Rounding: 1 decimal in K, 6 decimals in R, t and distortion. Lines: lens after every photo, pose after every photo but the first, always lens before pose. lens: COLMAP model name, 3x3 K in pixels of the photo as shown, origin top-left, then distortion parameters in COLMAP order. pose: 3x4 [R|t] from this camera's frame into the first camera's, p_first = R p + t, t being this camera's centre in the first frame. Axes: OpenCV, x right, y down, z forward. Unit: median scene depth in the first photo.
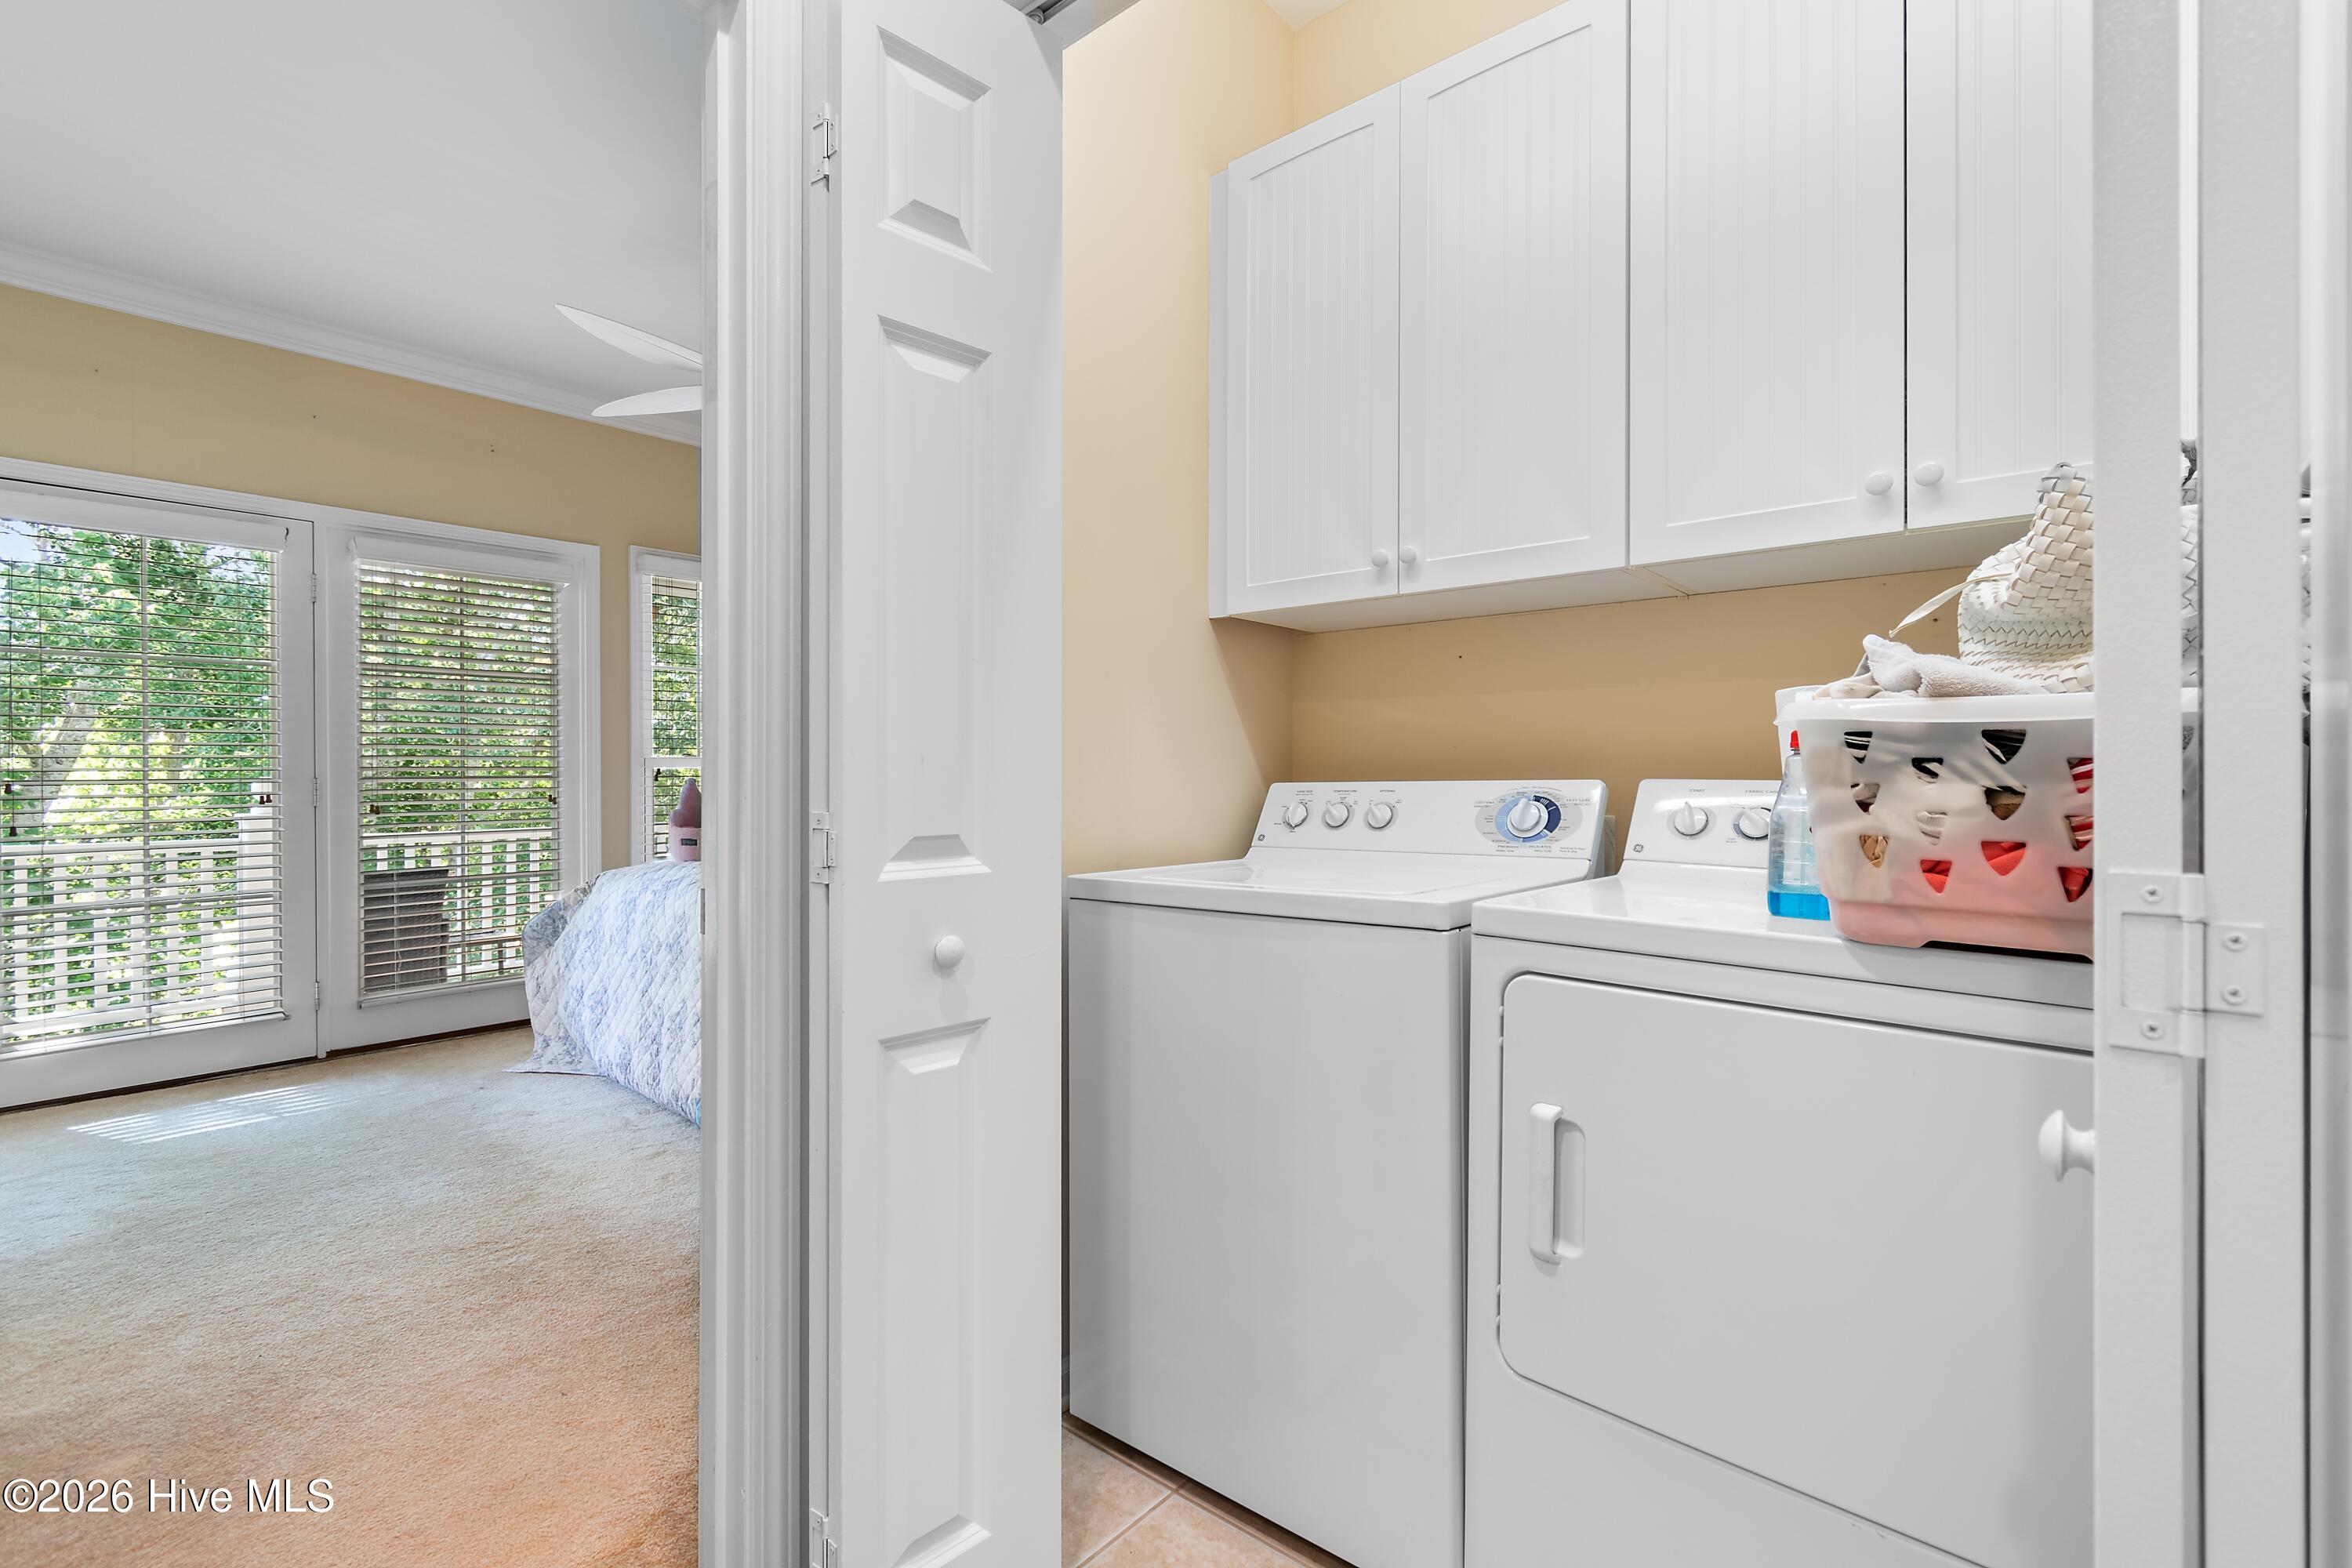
lens RADIAL K [[1041.6, 0, 1159.6], [0, 1041.6, 774.5], [0, 0, 1]] dist [0.000357, -0.003227]
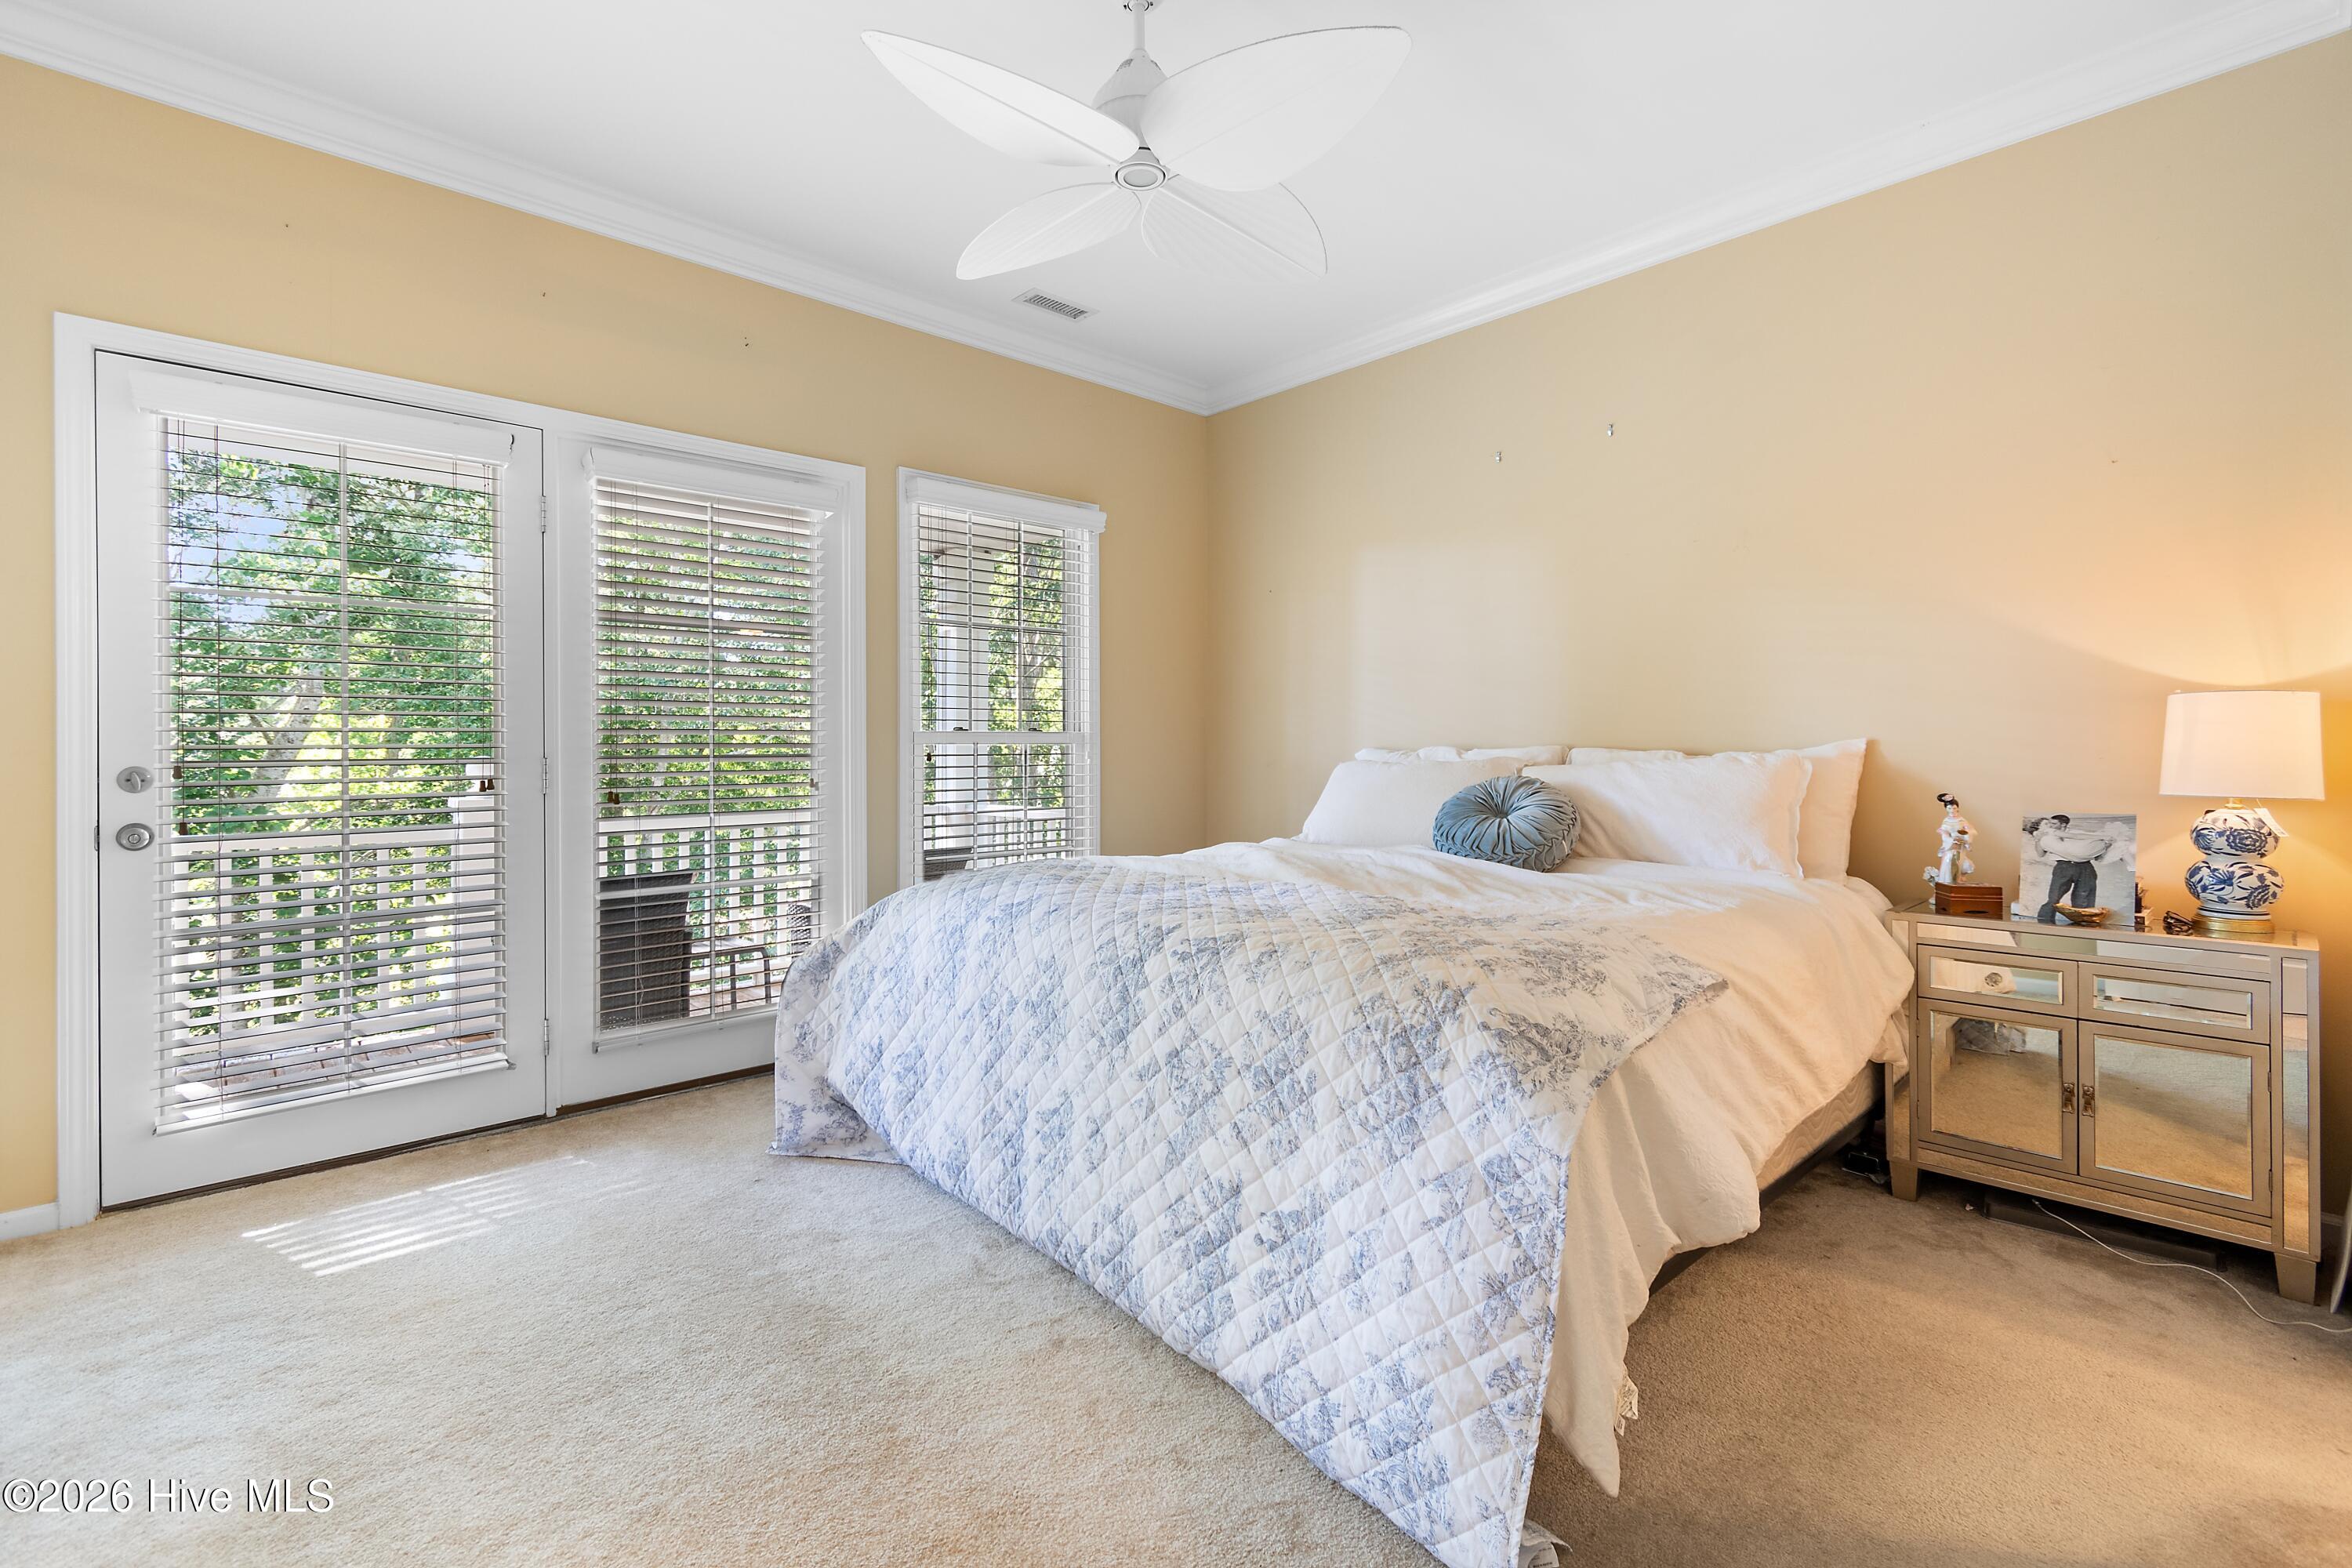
lens RADIAL K [[1041.6, 0, 1160.9], [0, 1041.6, 750.7], [0, 0, 1]] dist [0.000357, -0.003227]
pose [[0.992099, -0.000210, -0.125454, -0.277572], [-0.000073, 0.999997, -0.002254, -0.000223], [0.125454, 0.002245, 0.992097, 0.308202]]
